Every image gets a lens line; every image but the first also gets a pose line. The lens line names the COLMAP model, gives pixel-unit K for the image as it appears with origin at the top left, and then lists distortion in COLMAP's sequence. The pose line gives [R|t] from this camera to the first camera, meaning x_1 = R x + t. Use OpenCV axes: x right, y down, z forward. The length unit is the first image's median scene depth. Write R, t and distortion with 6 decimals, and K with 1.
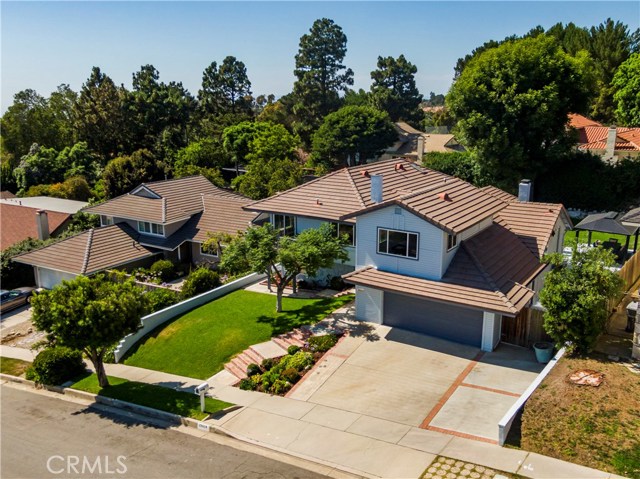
lens RADIAL K [[567.2, 0, 320.0], [0, 567.2, 239.5], [0, 0, 1]] dist [0.014582, 0.014073]
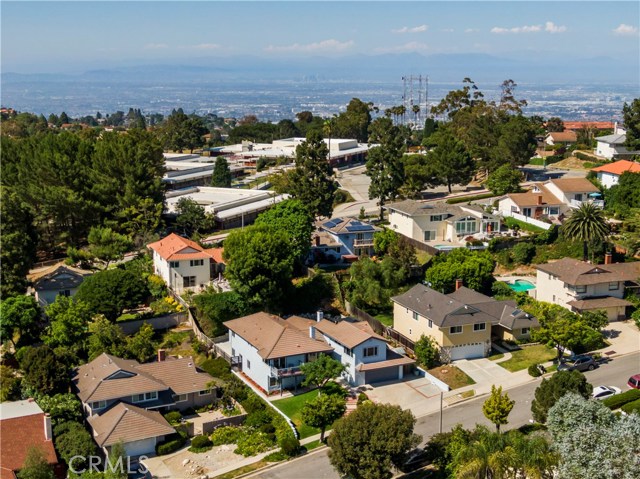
lens RADIAL K [[920.1, 0, 320.0], [0, 920.1, 239.5], [0, 0, 1]] dist [0.009804, -0.018992]
pose [[0.507348, -0.157674, 0.847193, -3.458966], [0.209722, 0.976151, 0.056081, -0.776684], [-0.835832, 0.149222, 0.528316, -1.139498]]
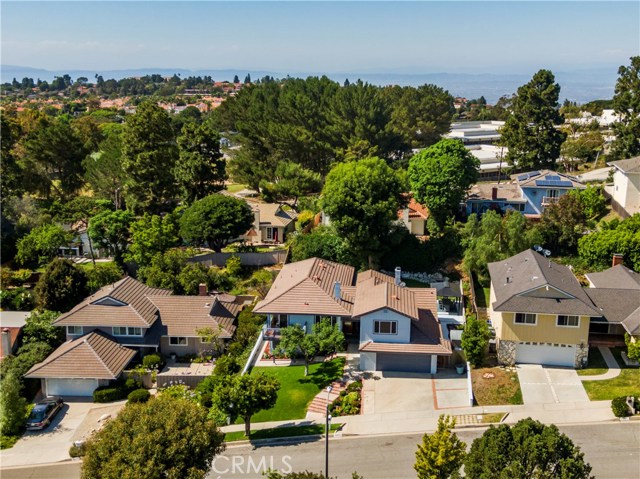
lens RADIAL K [[742.3, 0, 320.0], [0, 742.3, 239.5], [0, 0, 1]] dist [0.013213, -0.013492]
pose [[0.880629, -0.100318, 0.463064, -1.149228], [0.110480, 0.993865, 0.005204, -0.313986], [-0.460745, 0.046576, 0.886309, -1.103502]]
